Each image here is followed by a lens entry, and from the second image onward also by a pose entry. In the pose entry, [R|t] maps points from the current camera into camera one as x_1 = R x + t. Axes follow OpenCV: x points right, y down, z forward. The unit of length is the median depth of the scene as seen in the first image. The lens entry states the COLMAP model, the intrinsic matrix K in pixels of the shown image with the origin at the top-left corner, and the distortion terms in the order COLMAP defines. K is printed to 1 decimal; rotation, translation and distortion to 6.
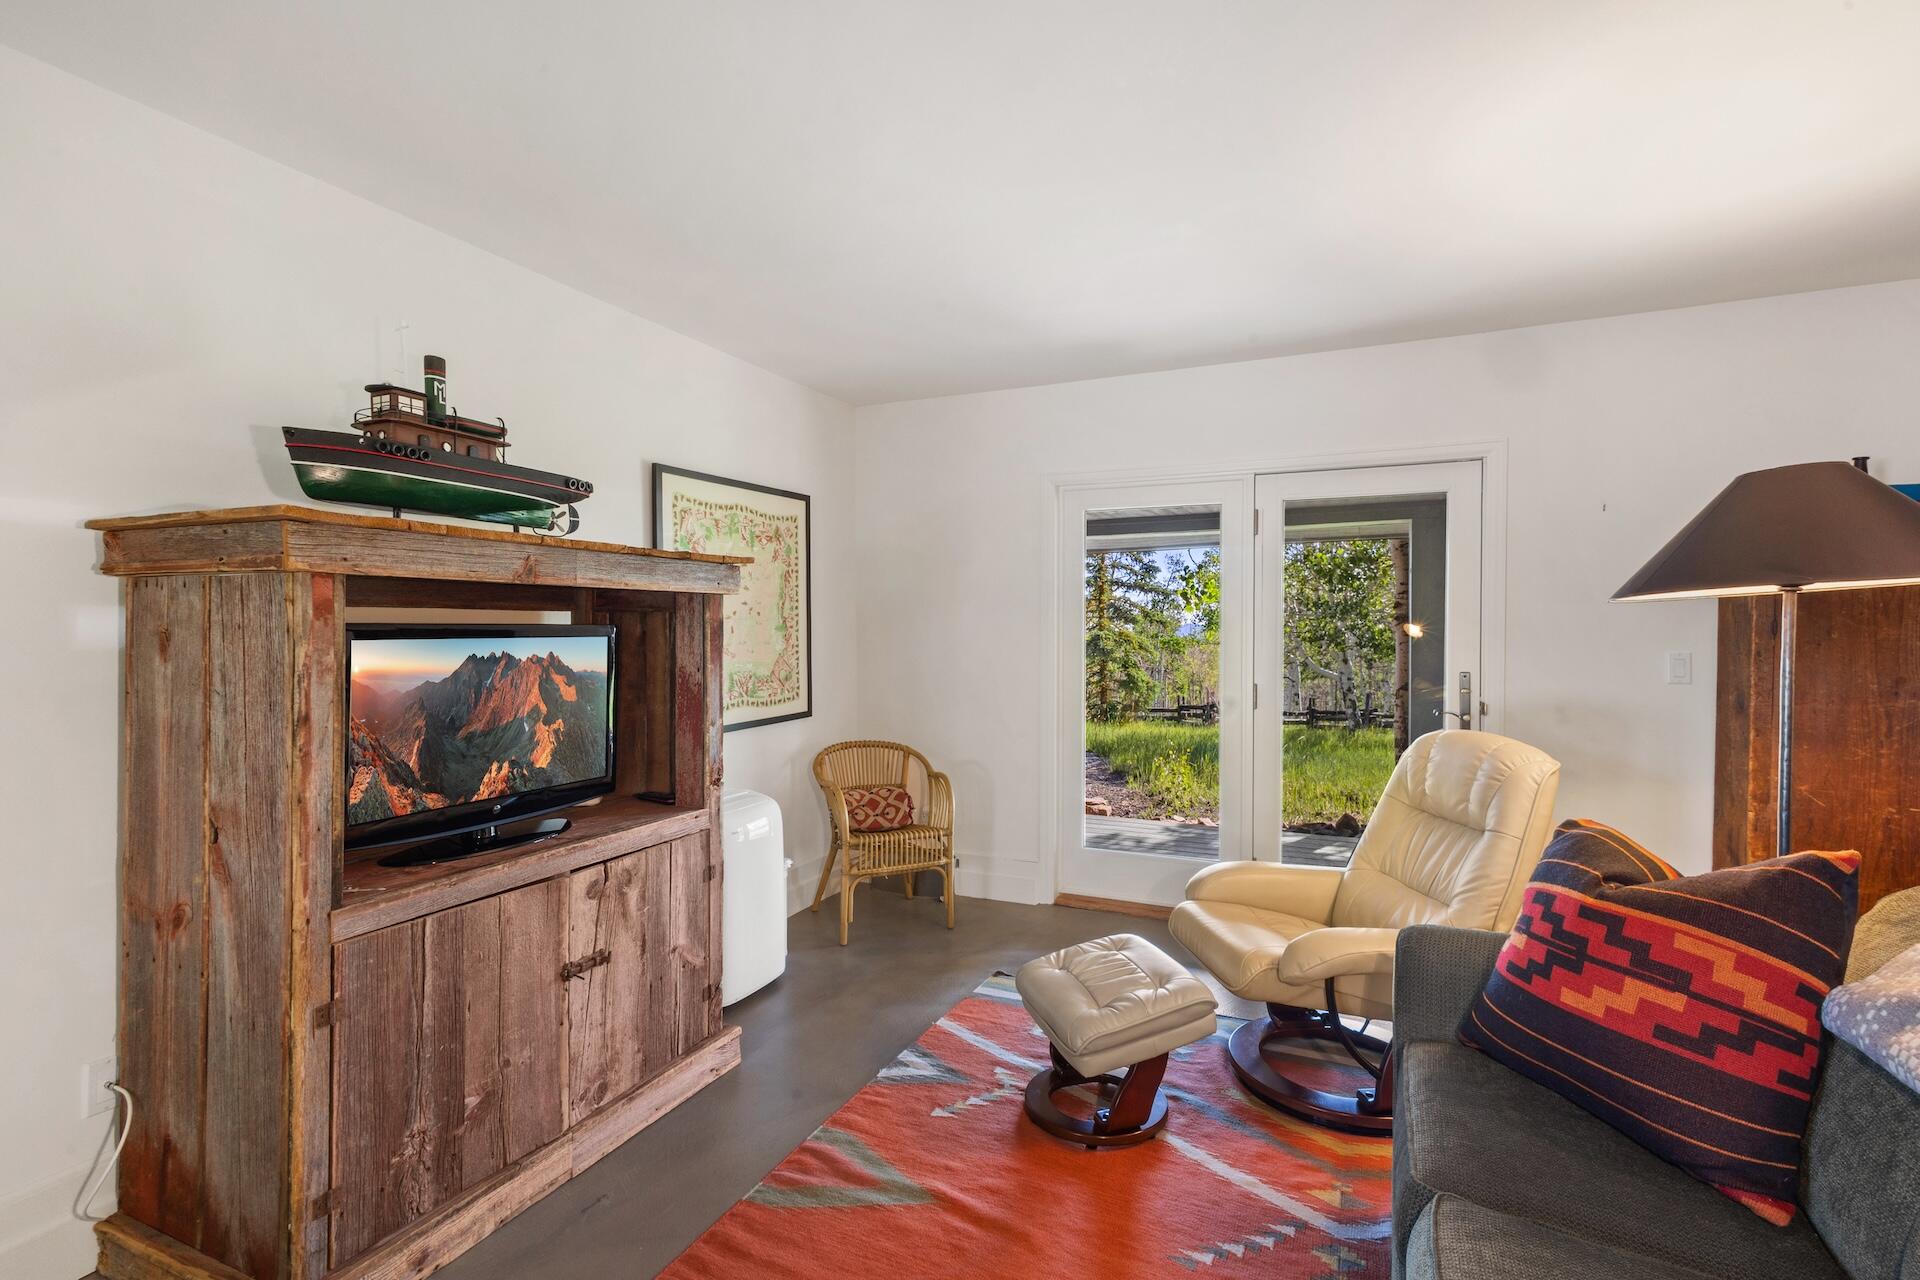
lens RADIAL K [[891.6, 0, 960.0], [0, 891.6, 640.0], [0, 0, 1]] dist [0.016547, -0.001559]
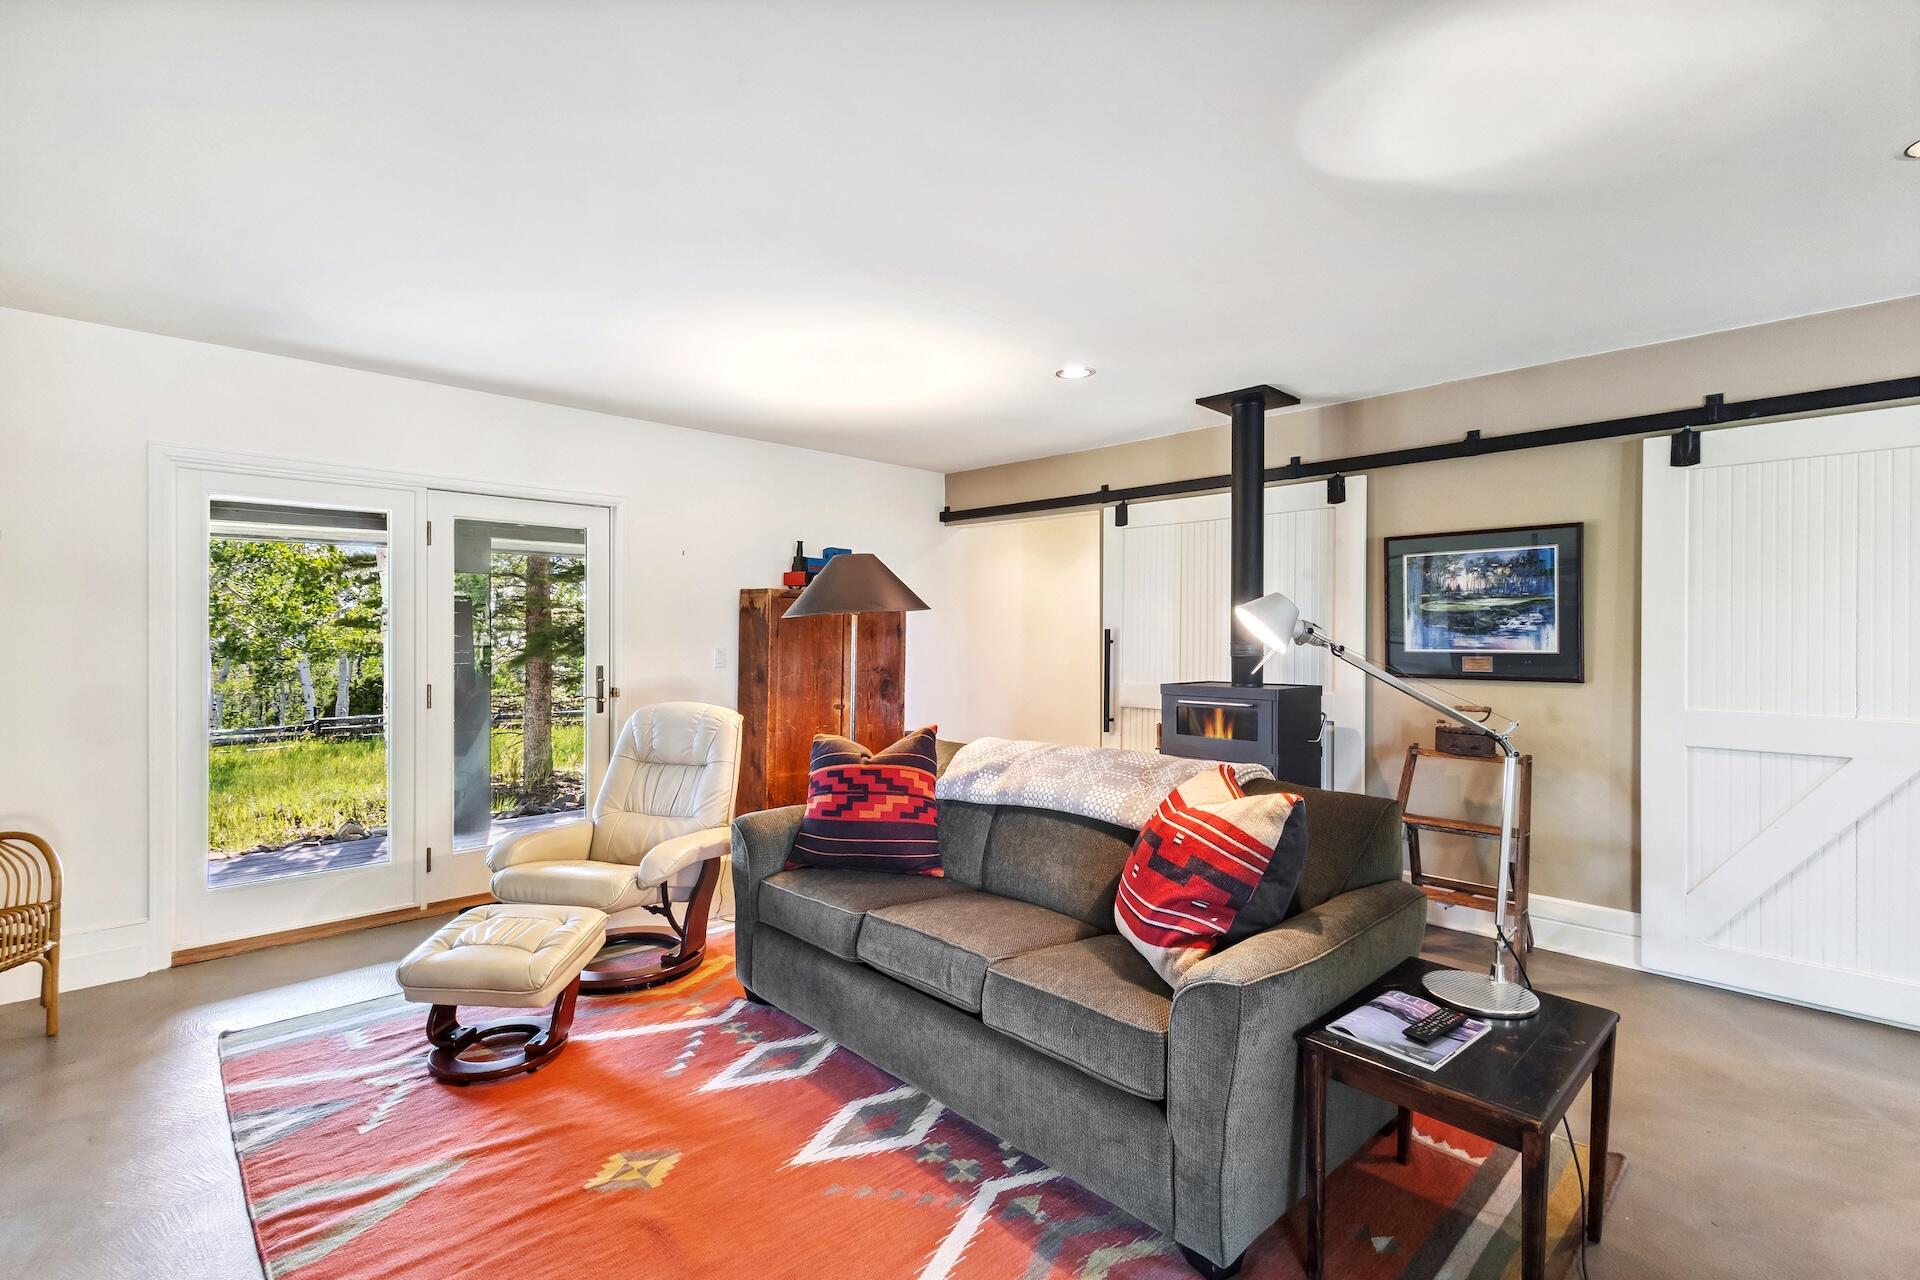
lens RADIAL K [[866.0, 0, 960.0], [0, 866.0, 640.0], [0, 0, 1]] dist [0.001946, 0.000478]
pose [[0.368758, -0.006790, 0.929501, -0.745882], [0.010803, 0.999937, 0.003019, -0.000506], [-0.929463, 0.008928, 0.368808, 0.050193]]
